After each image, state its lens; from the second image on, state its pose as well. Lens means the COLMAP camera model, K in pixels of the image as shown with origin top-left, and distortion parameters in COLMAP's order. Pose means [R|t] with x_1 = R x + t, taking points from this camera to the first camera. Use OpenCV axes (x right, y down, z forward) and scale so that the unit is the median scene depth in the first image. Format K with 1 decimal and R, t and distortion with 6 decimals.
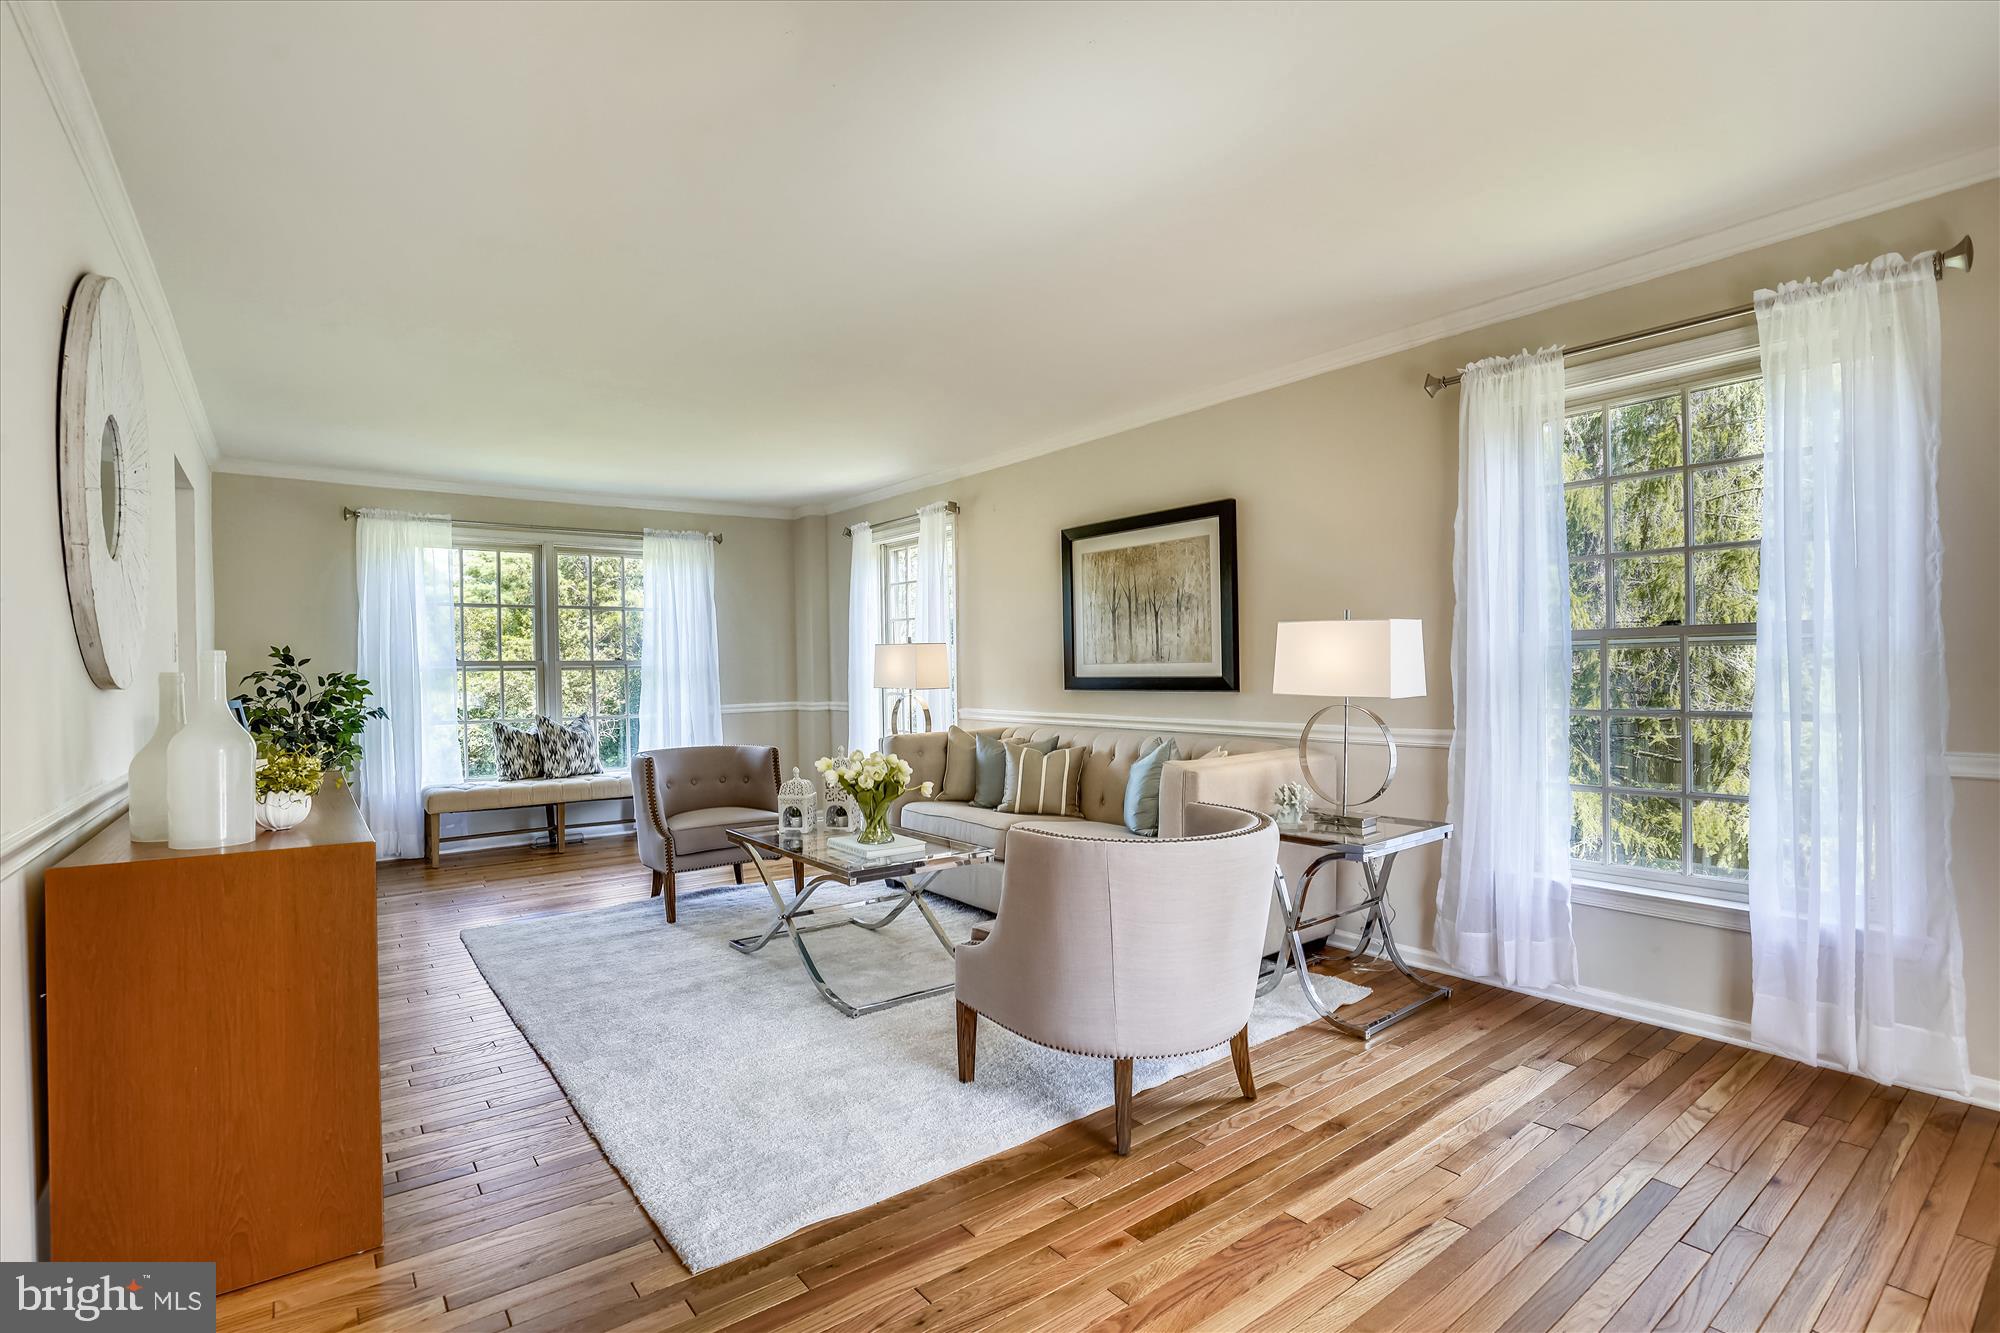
lens RADIAL K [[918.5, 0, 1013.4], [0, 918.5, 664.4], [0, 0, 1]] dist [-0.000047, -0.000014]
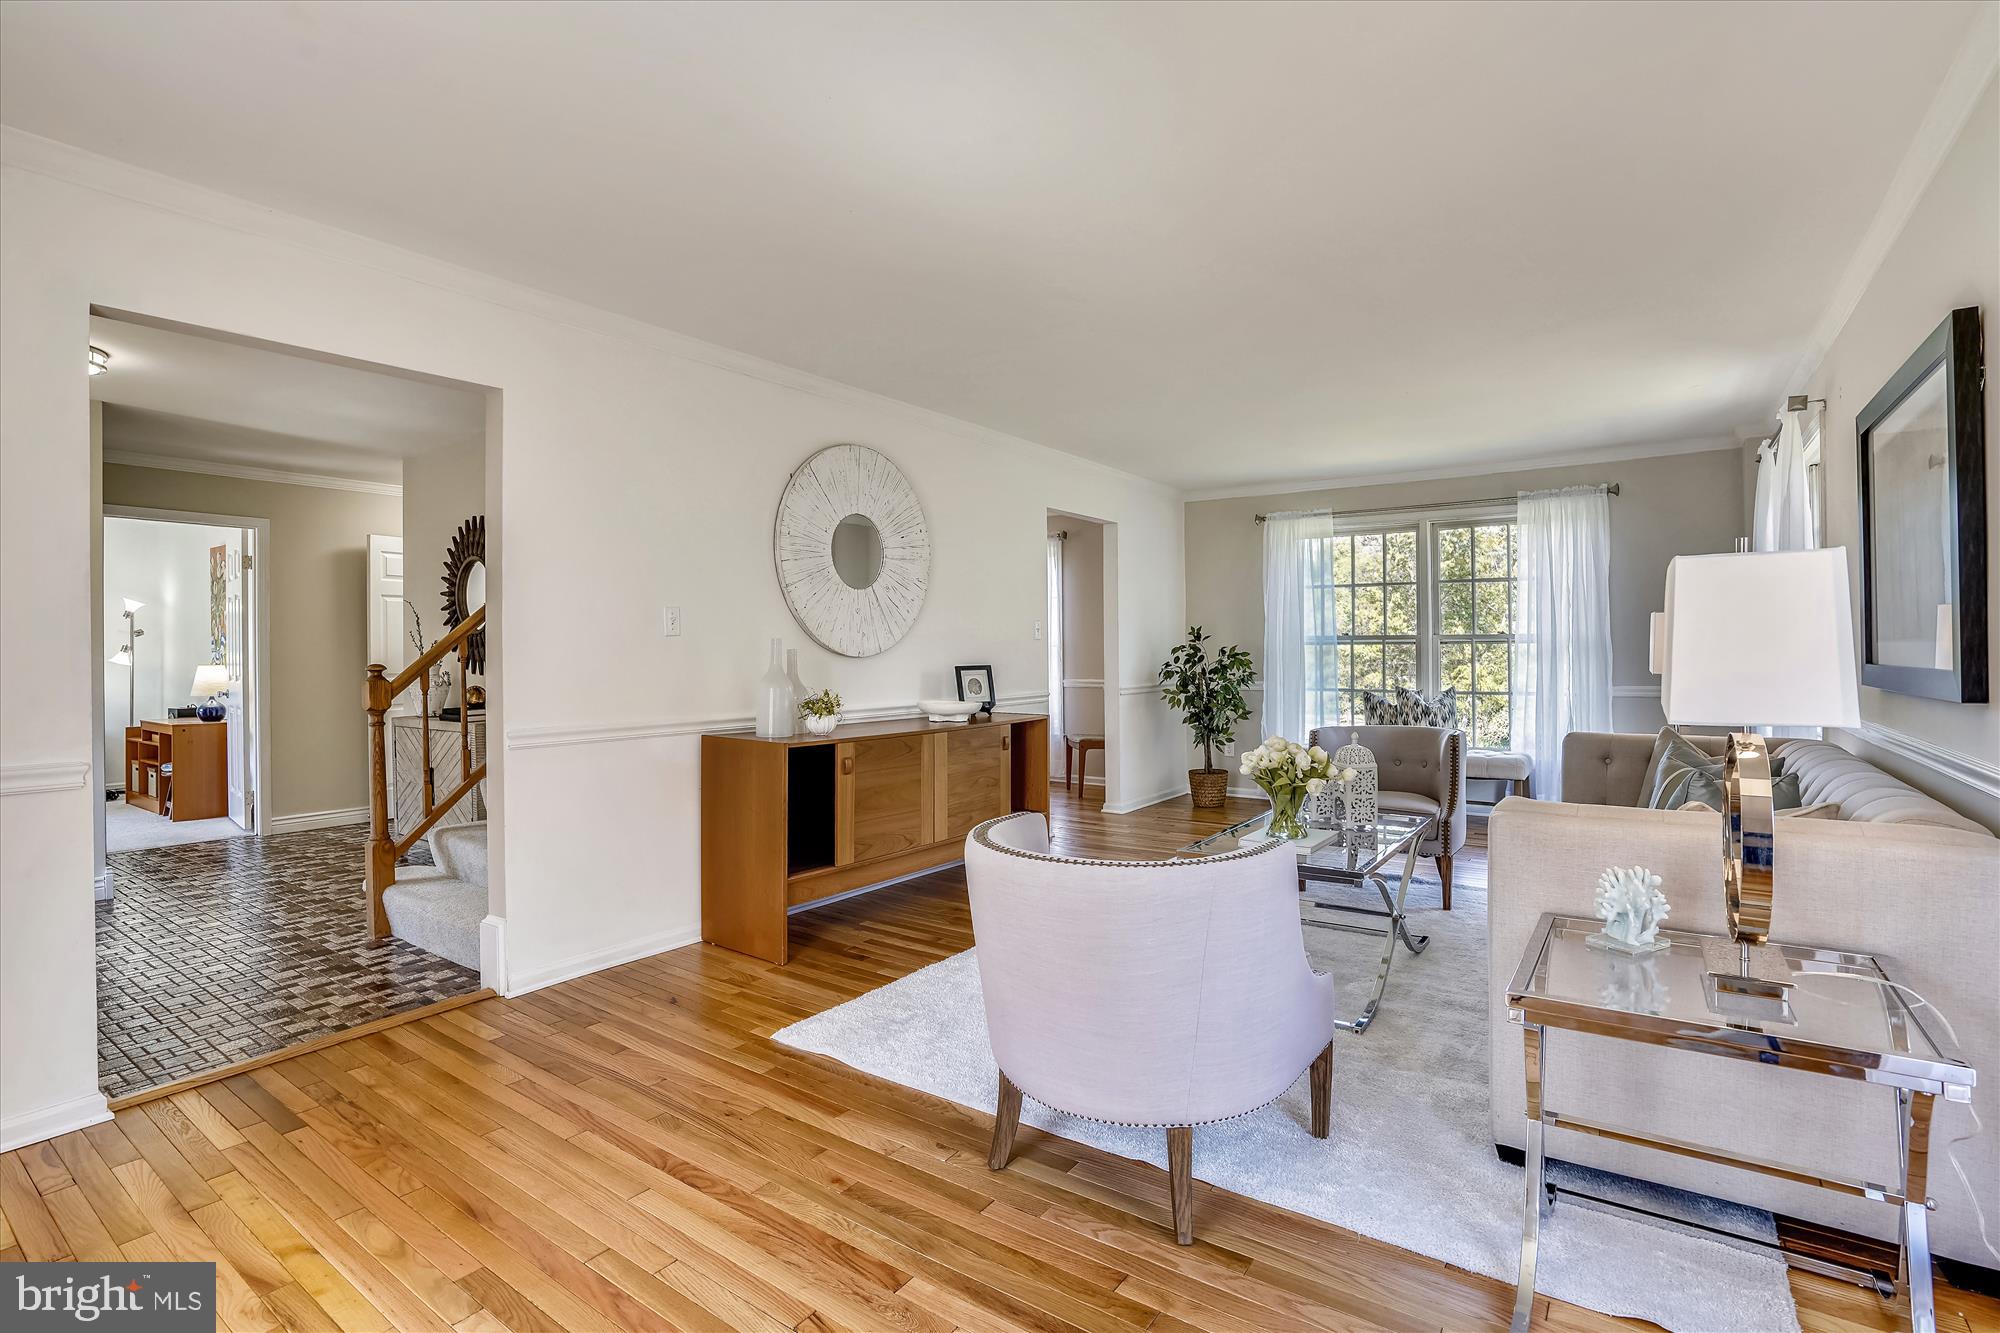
lens RADIAL K [[918.5, 0, 1013.4], [0, 918.5, 664.4], [0, 0, 1]] dist [-0.000047, -0.000014]
pose [[0.319024, 0.026979, -0.947363, 0.425417], [0.005653, 0.999523, 0.030368, -0.007082], [0.947730, -0.015044, 0.318719, 0.303133]]
